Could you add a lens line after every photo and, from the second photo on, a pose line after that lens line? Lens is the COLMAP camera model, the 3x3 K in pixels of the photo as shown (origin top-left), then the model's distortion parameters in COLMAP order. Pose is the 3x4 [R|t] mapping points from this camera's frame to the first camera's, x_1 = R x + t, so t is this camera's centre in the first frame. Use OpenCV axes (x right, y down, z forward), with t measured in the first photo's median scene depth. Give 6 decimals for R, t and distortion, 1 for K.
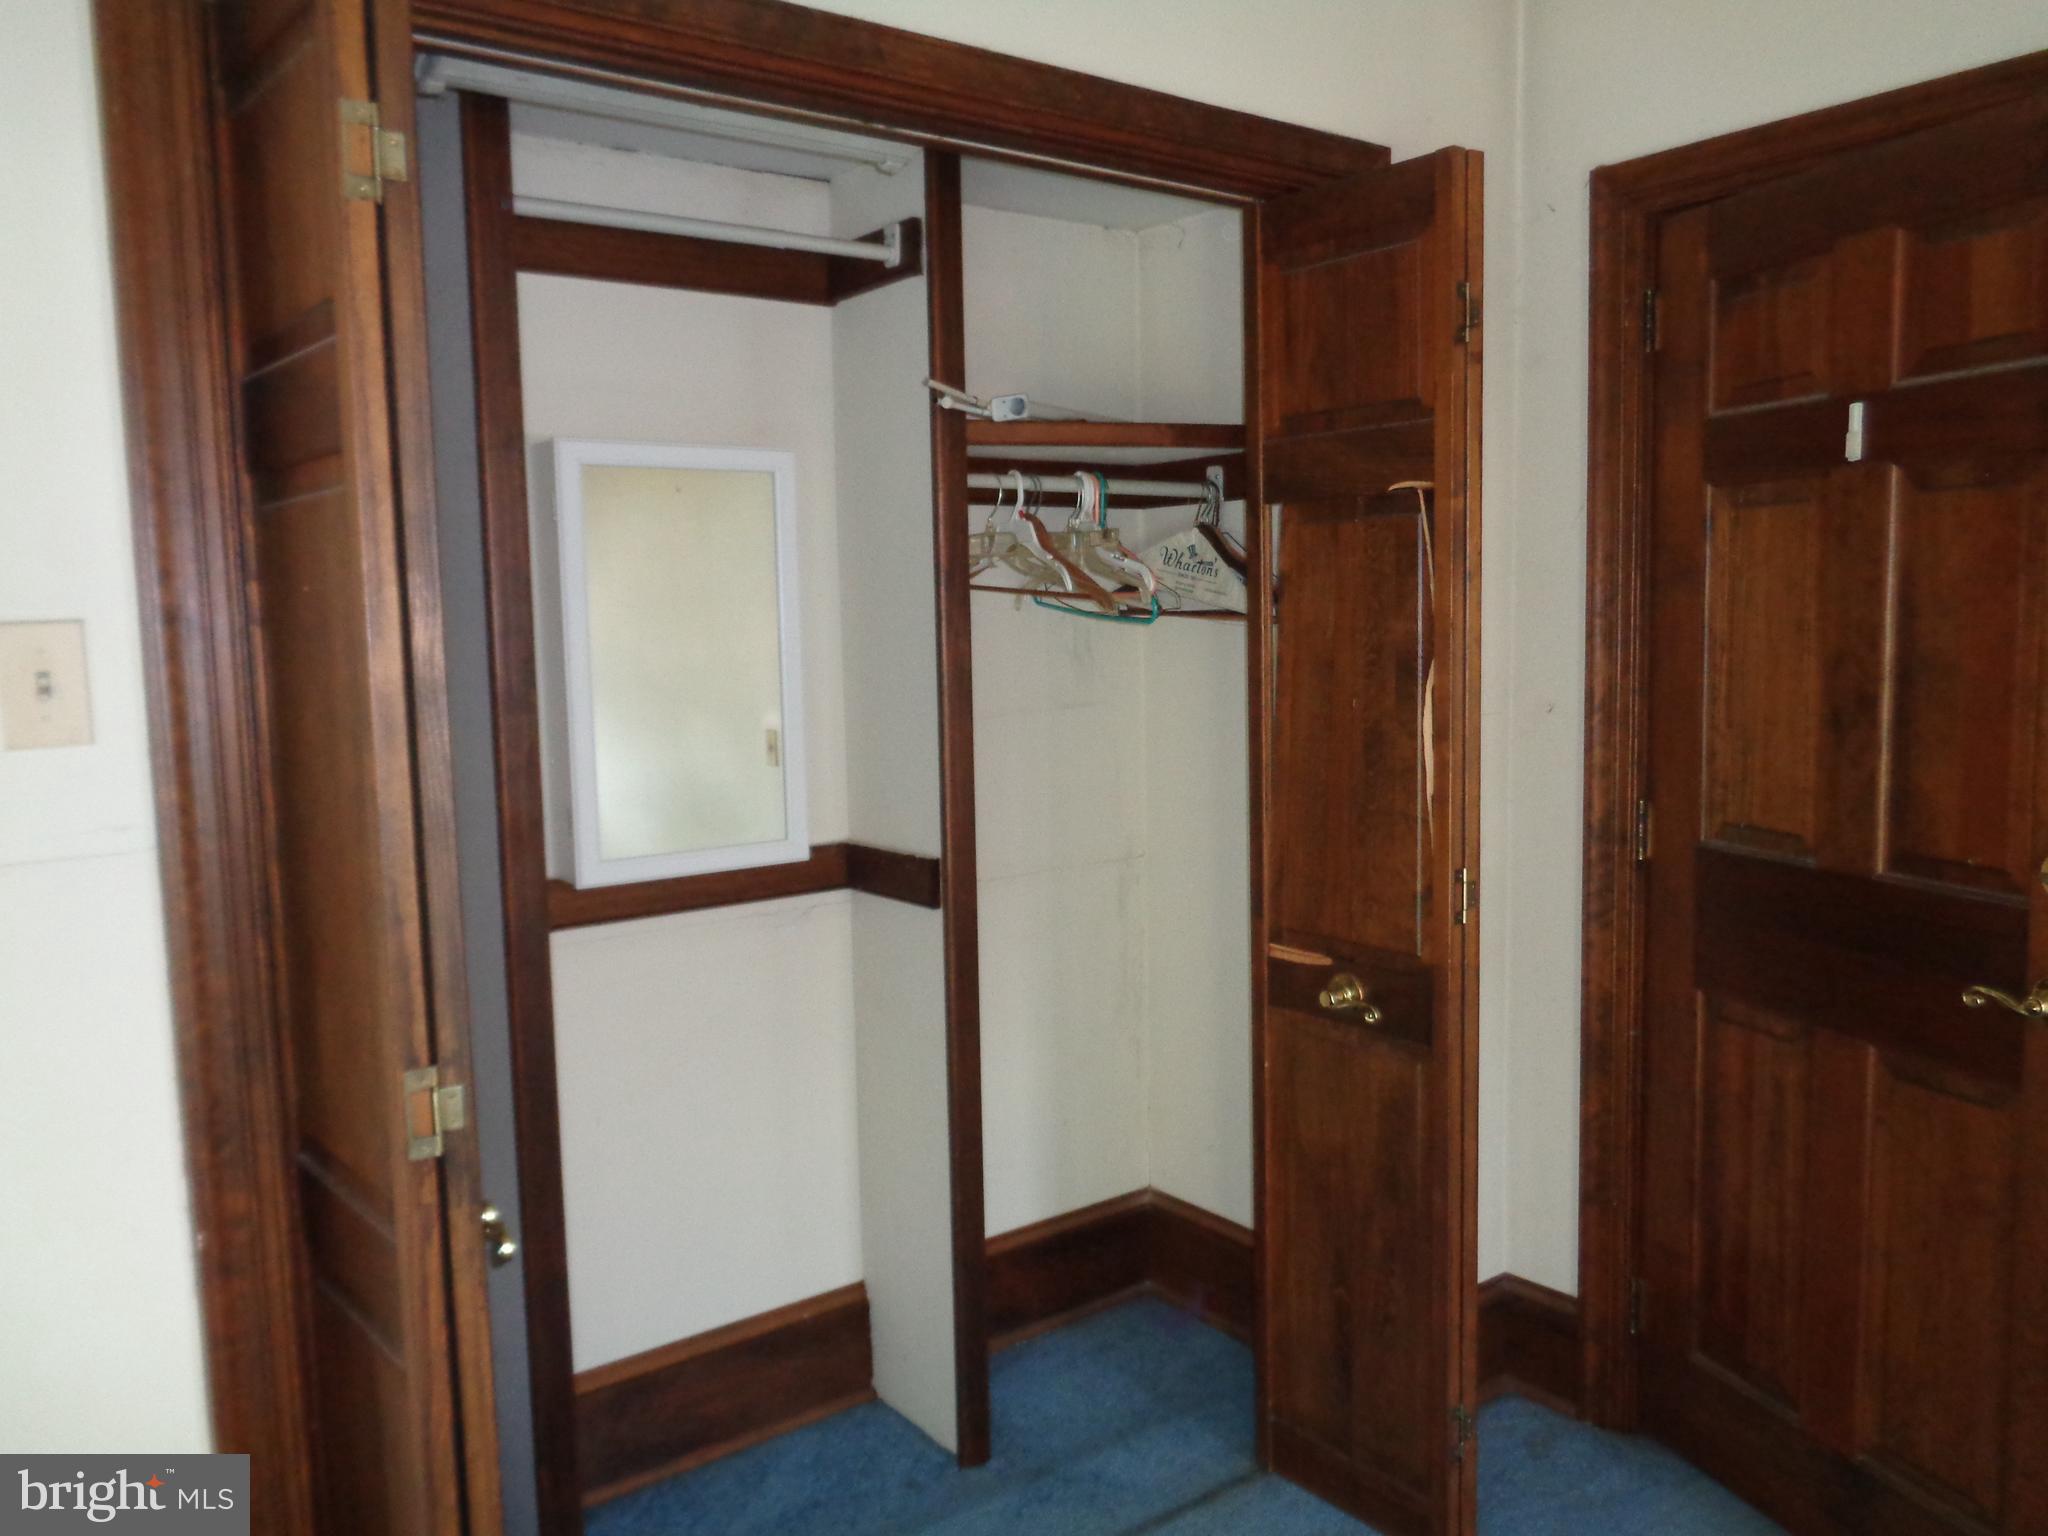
lens RADIAL K [[1521.2, 0, 1026.7], [0, 1521.2, 759.4], [0, 0, 1]] dist [-0.003724, 0.000722]
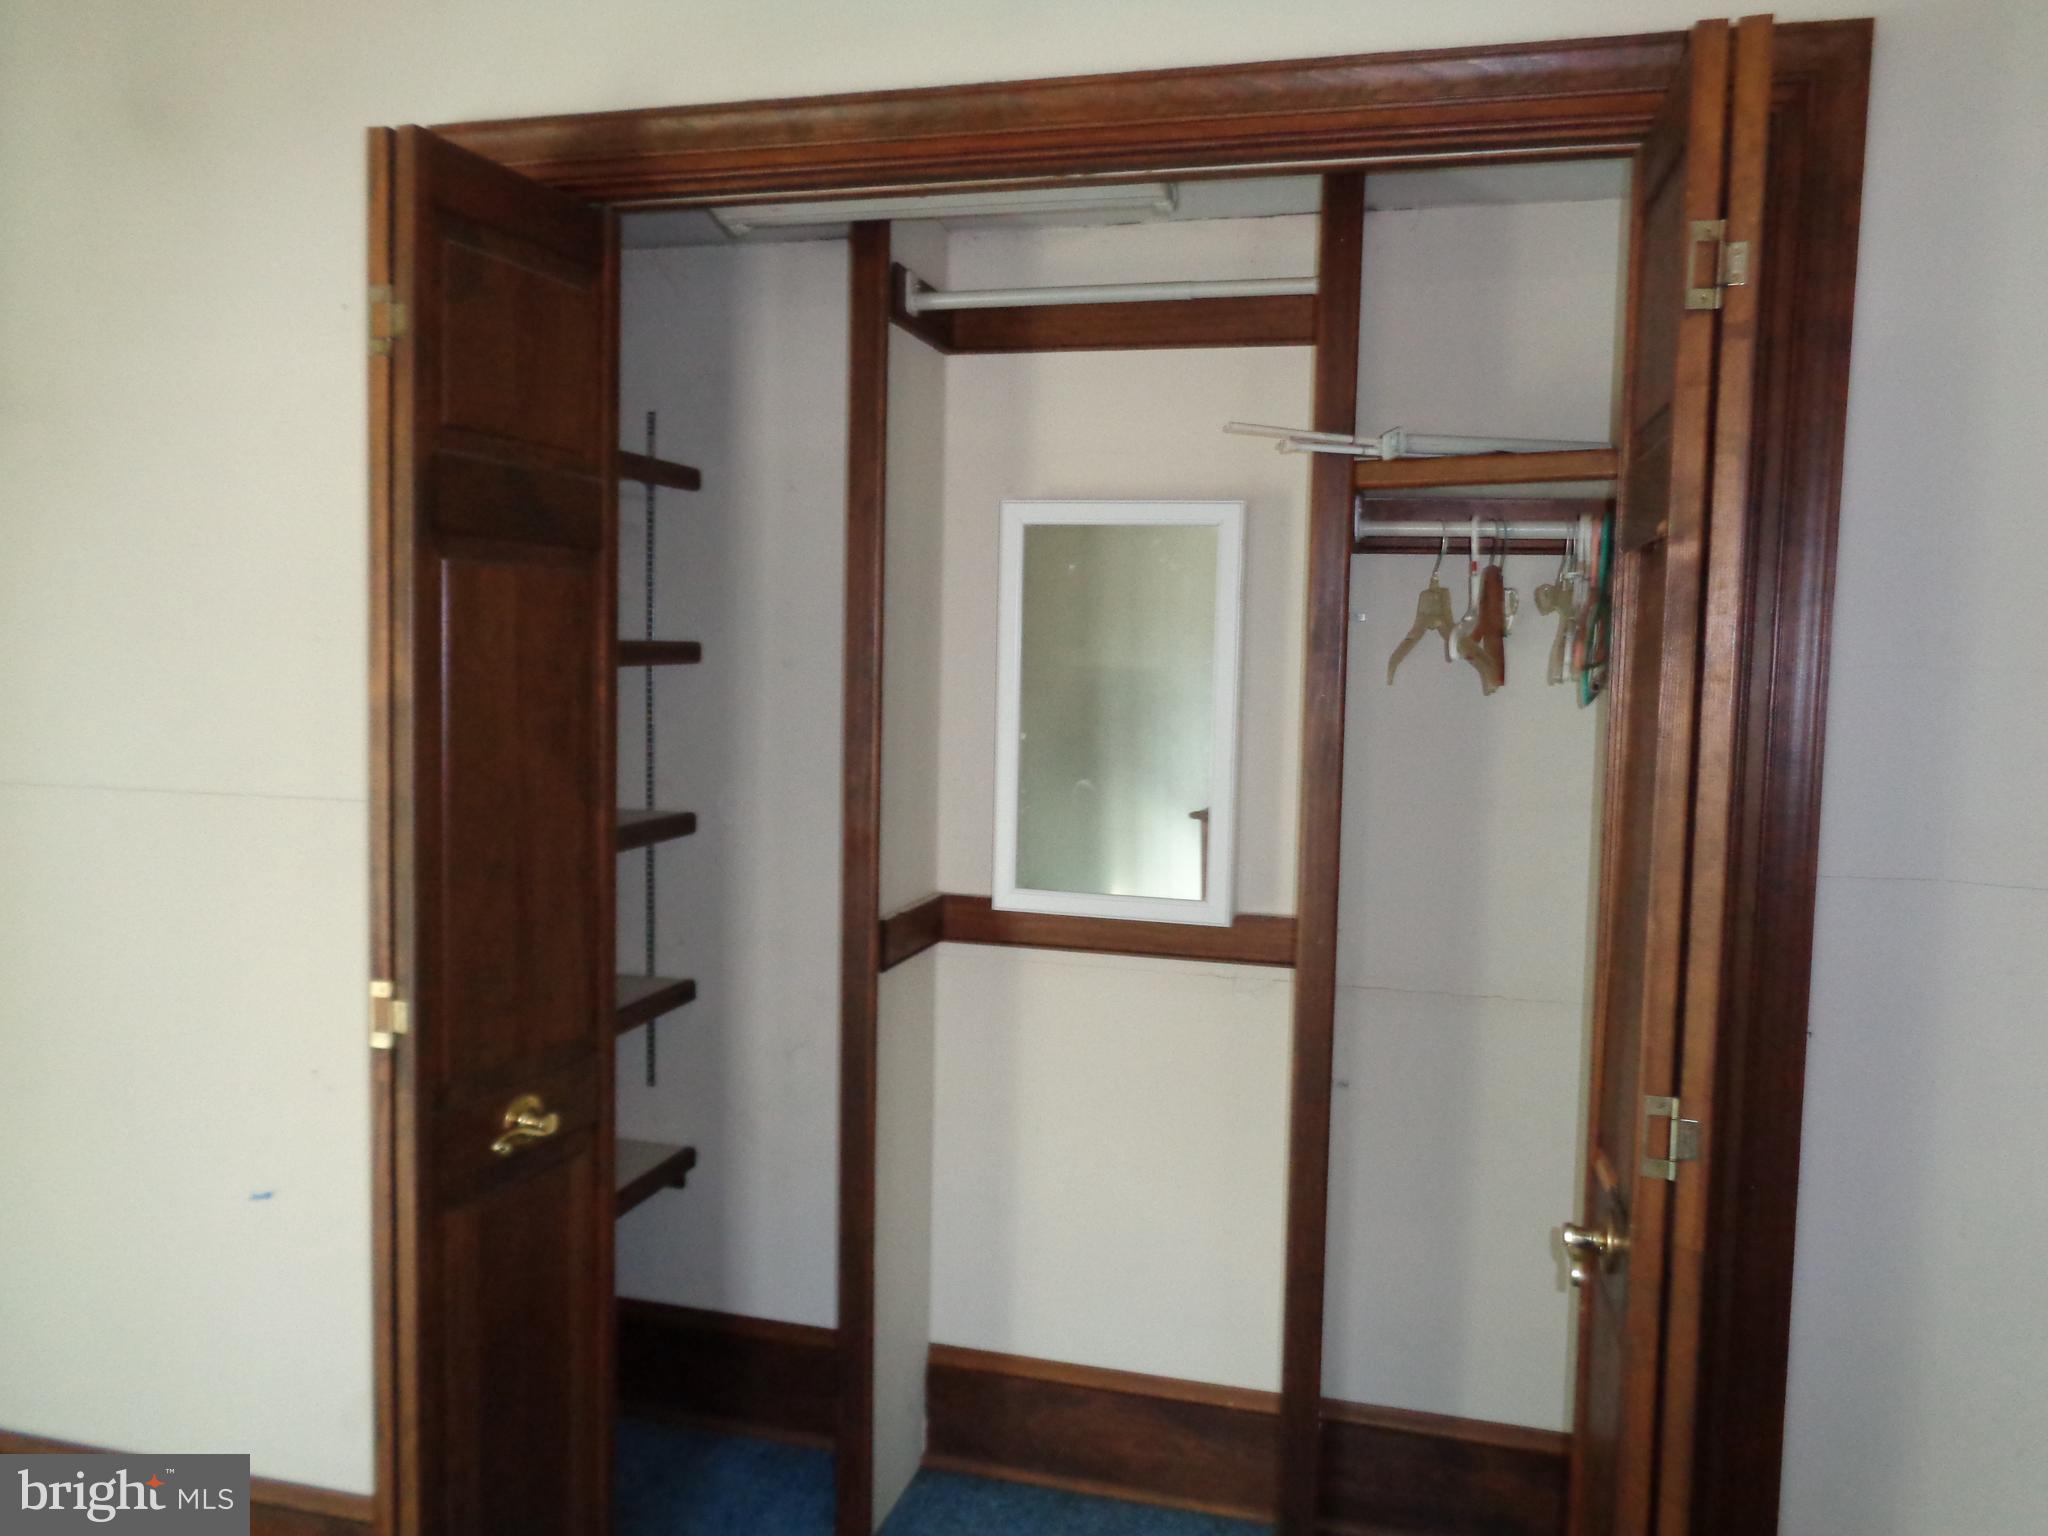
lens RADIAL K [[1521.2, 0, 1026.7], [0, 1521.2, 759.4], [0, 0, 1]] dist [-0.003724, 0.000722]
pose [[0.625273, 0.092691, -0.774882, 0.531649], [-0.114377, 0.993084, 0.026498, -0.051557], [0.771979, 0.072060, 0.631551, 0.301677]]
